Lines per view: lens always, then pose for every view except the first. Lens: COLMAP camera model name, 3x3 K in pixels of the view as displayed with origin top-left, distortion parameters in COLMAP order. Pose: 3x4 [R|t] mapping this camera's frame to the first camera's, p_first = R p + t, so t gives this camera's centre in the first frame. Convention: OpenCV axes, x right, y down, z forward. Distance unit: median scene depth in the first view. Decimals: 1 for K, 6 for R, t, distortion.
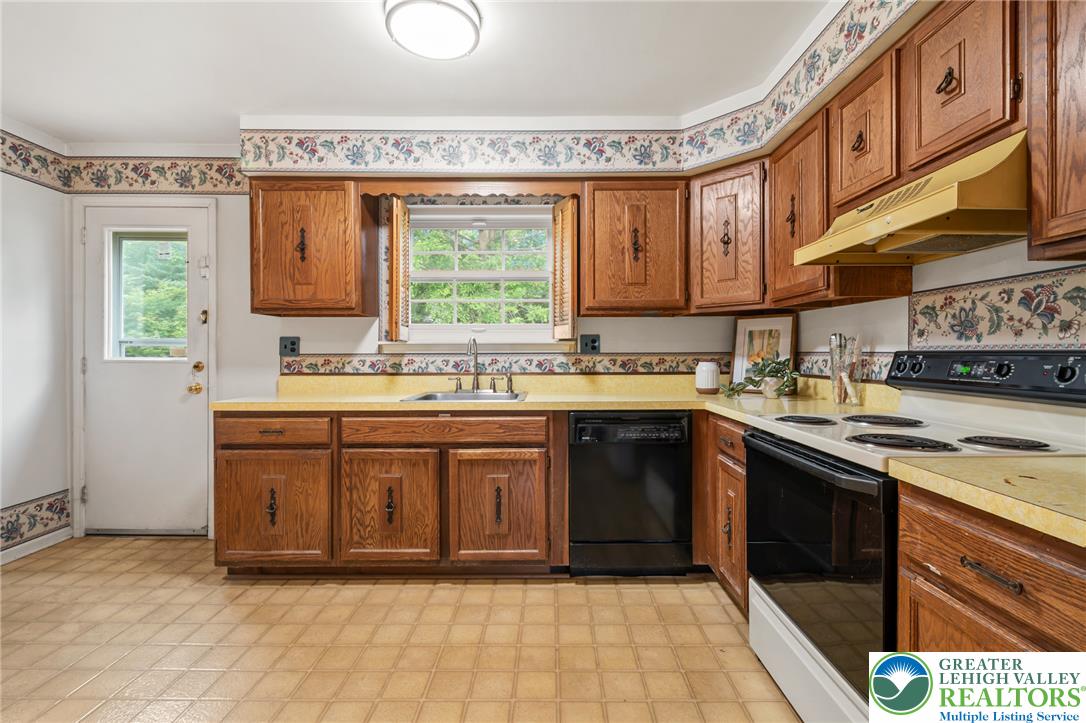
lens RADIAL K [[480.3, 0, 545.7], [0, 480.3, 358.6], [0, 0, 1]] dist [0.001461, -0.000032]
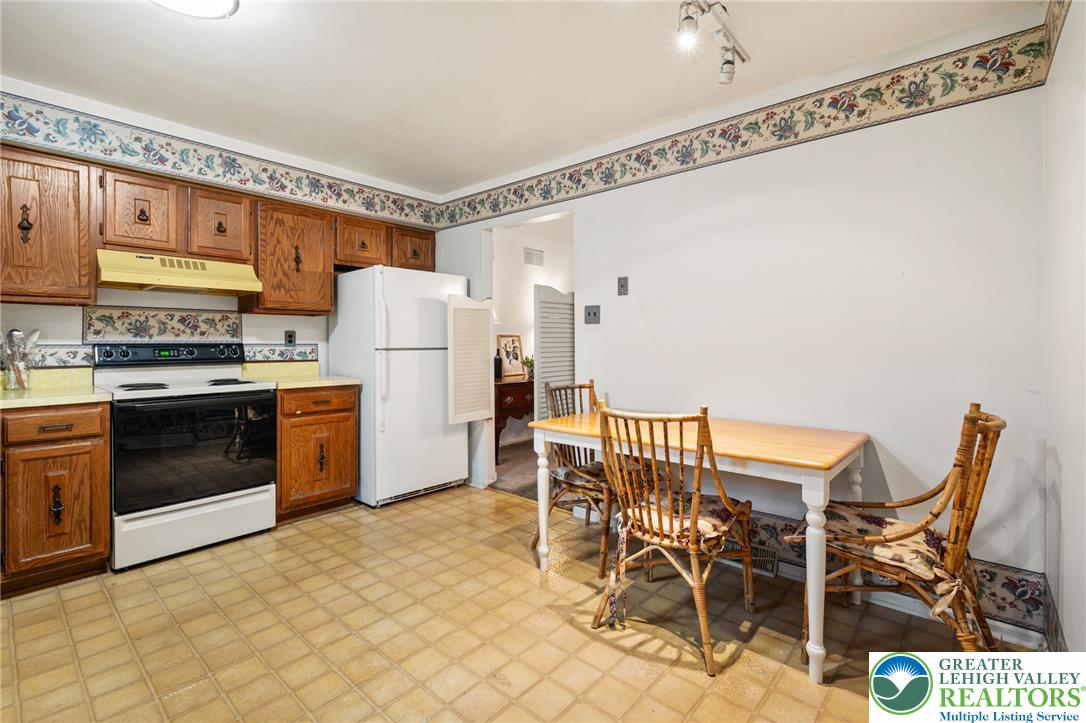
lens RADIAL K [[491.8, 0, 537.2], [0, 491.8, 354.5], [0, 0, 1]] dist [-0.000481, -0.000199]
pose [[-0.742567, -0.015821, 0.669584, -1.001485], [0.011160, 0.999290, 0.035988, -0.016910], [-0.669678, 0.034196, -0.741864, 0.923833]]
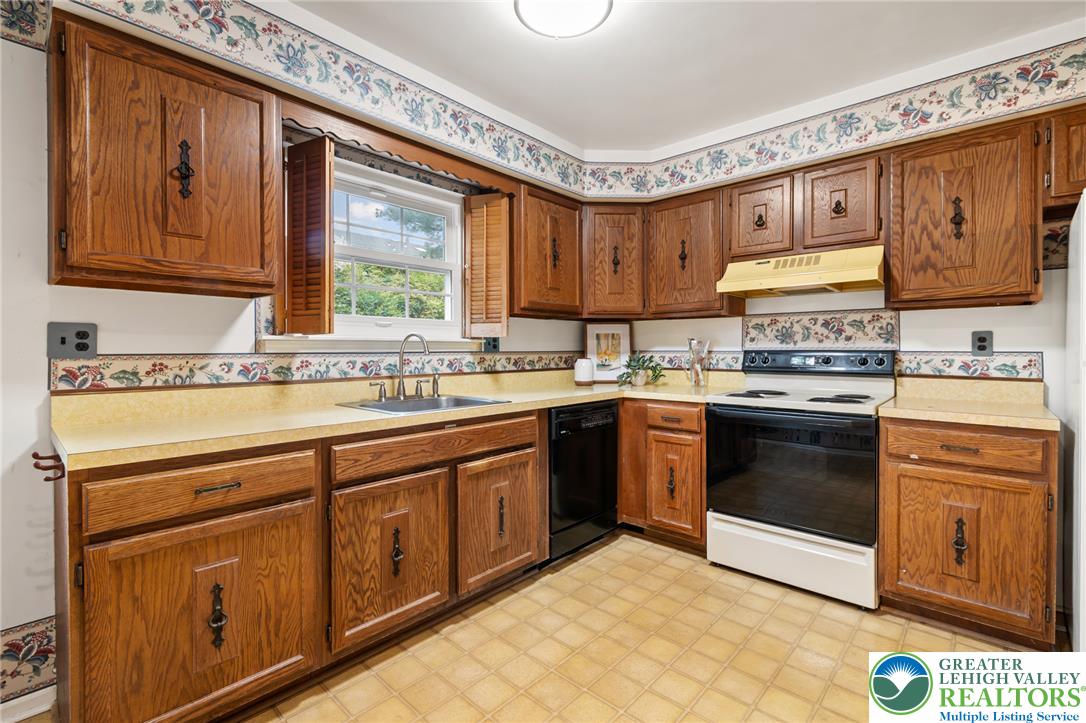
lens RADIAL K [[483.0, 0, 538.5], [0, 483.0, 355.6], [0, 0, 1]] dist [0.000080, -0.000451]
pose [[0.677997, -0.007562, 0.735026, -0.717846], [0.009448, 0.999954, 0.001572, -0.005321], [-0.735004, 0.005879, 0.678037, 0.307730]]
